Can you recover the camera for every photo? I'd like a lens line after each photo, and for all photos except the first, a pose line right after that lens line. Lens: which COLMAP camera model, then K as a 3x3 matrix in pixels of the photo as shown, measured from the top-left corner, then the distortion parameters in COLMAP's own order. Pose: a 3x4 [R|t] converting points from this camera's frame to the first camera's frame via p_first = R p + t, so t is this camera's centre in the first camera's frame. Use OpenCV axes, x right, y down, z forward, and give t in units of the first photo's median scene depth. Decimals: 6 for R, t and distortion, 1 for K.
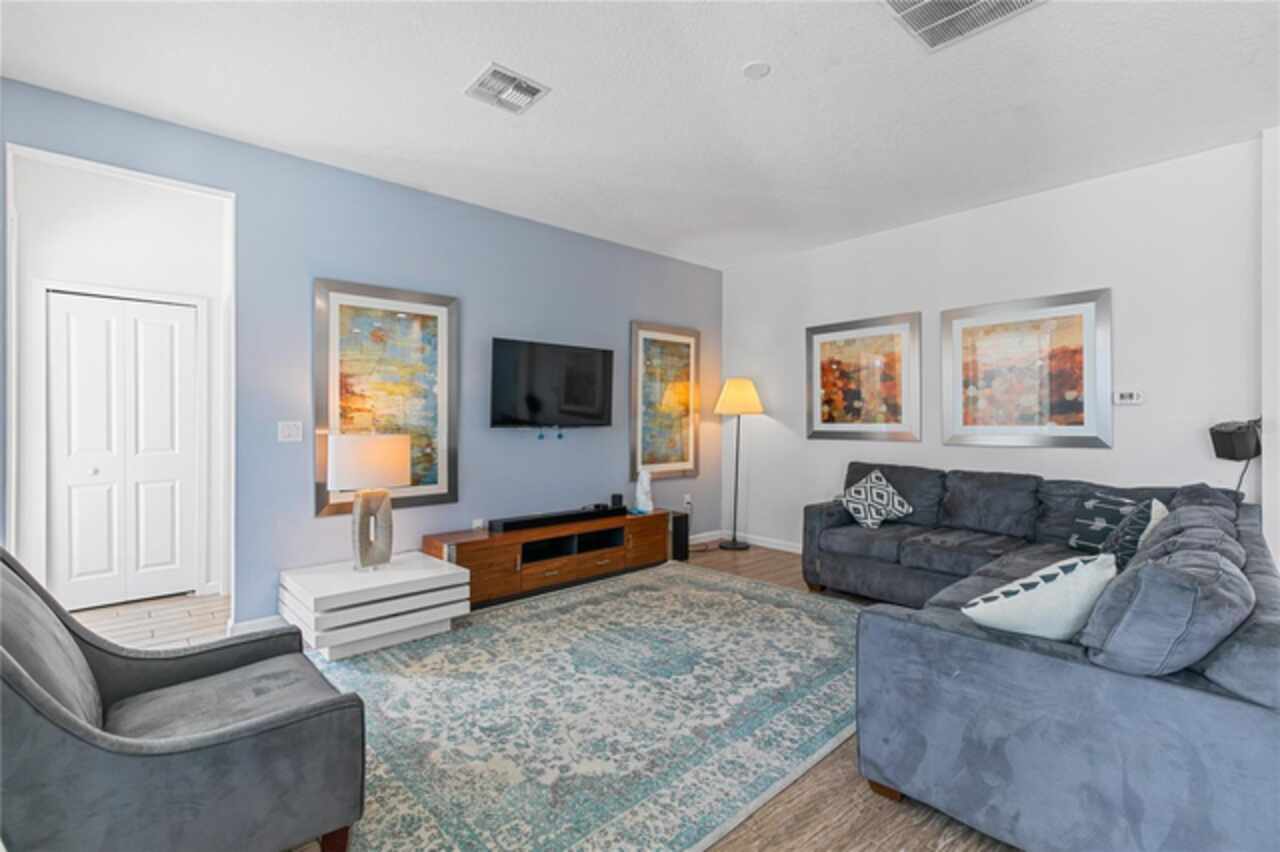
lens RADIAL K [[584.3, 0, 646.6], [0, 584.3, 422.5], [0, 0, 1]] dist [0.003137, 0.000034]
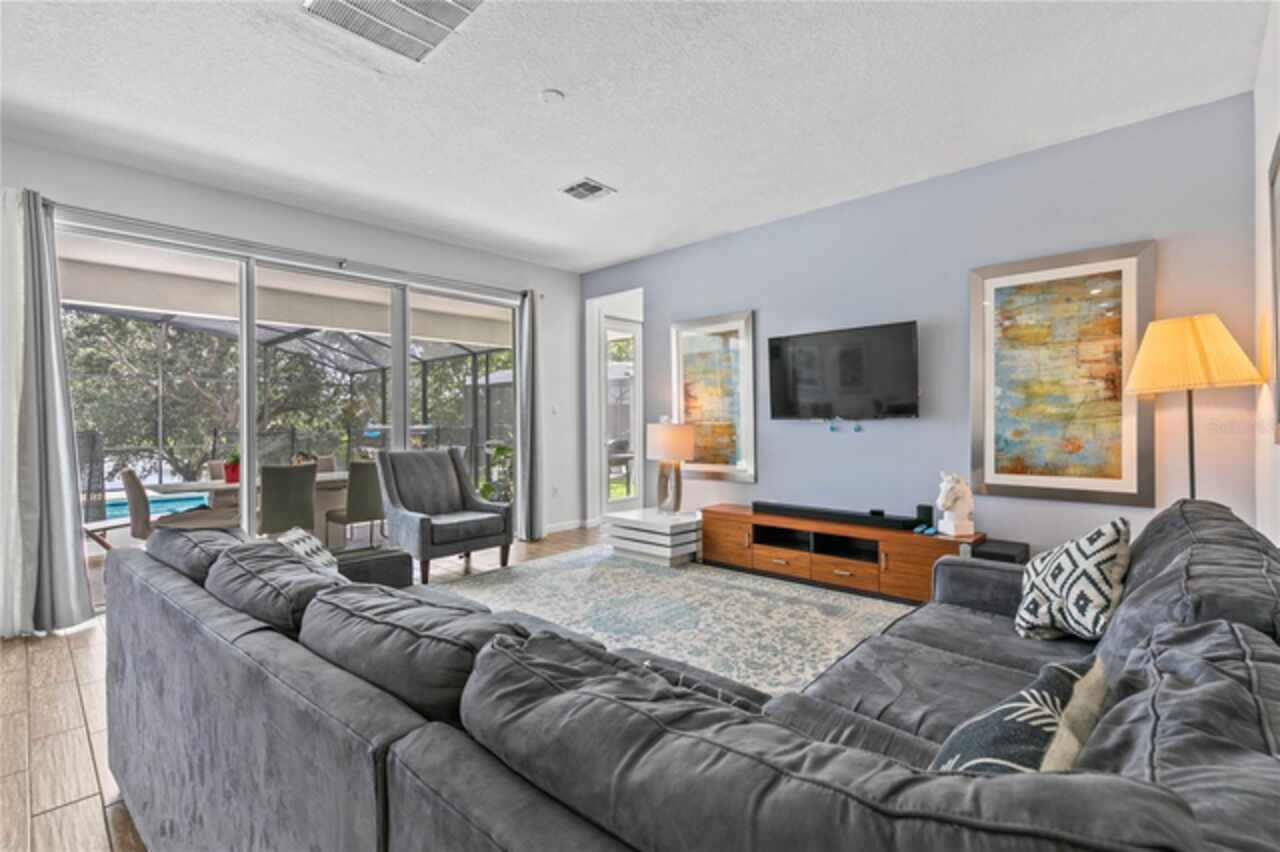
lens RADIAL K [[575.5, 0, 642.7], [0, 575.5, 433.3], [0, 0, 1]] dist [0.001683, -0.000444]
pose [[0.078523, 0.018396, -0.996743, 0.992767], [0.005070, 0.999809, 0.018852, 0.015795], [0.996899, -0.006534, 0.078414, 0.829031]]
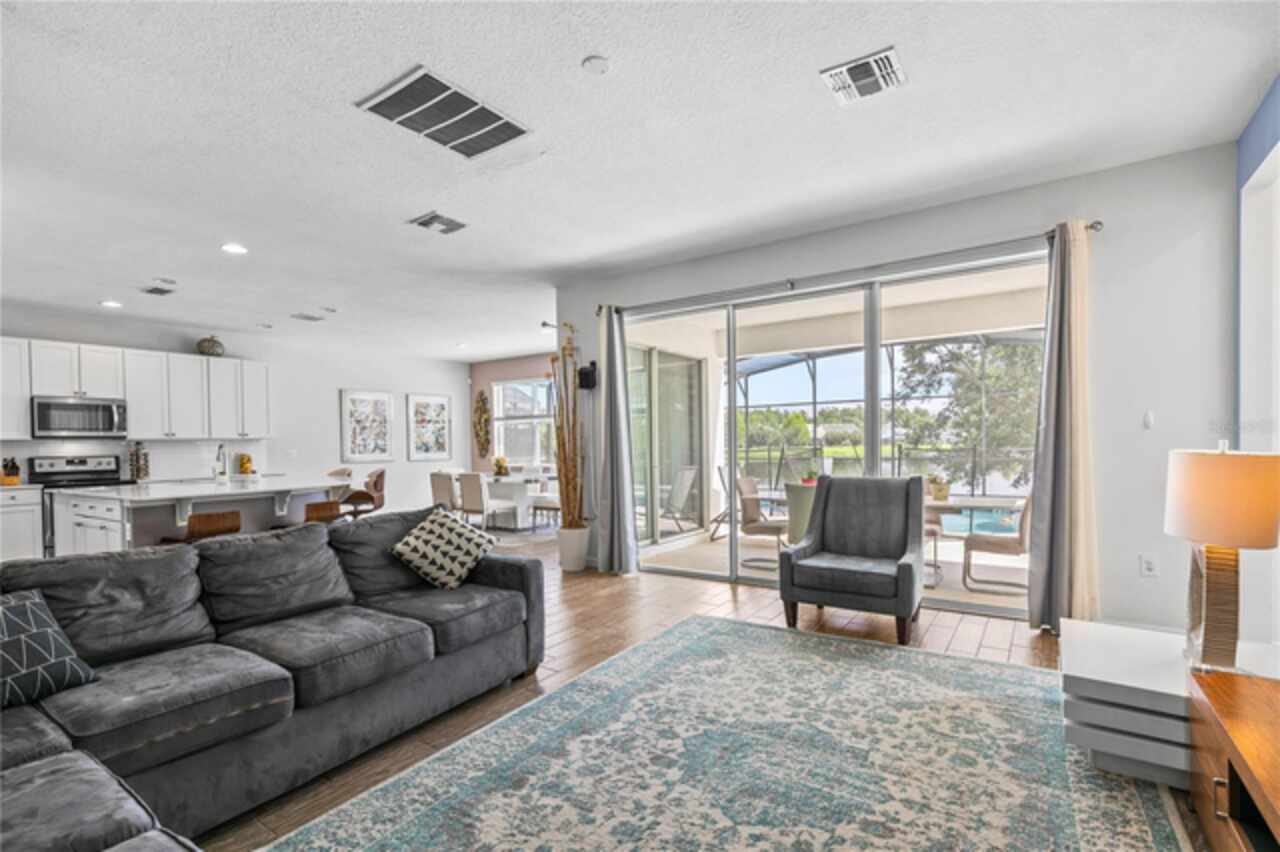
lens RADIAL K [[595.0, 0, 636.5], [0, 595.0, 454.6], [0, 0, 1]] dist [0.000731, -0.000011]
pose [[-0.973534, 0.019587, -0.227702, 0.271051], [0.015182, 0.999662, 0.021082, 0.001899], [0.228038, 0.017067, -0.973503, 1.492552]]
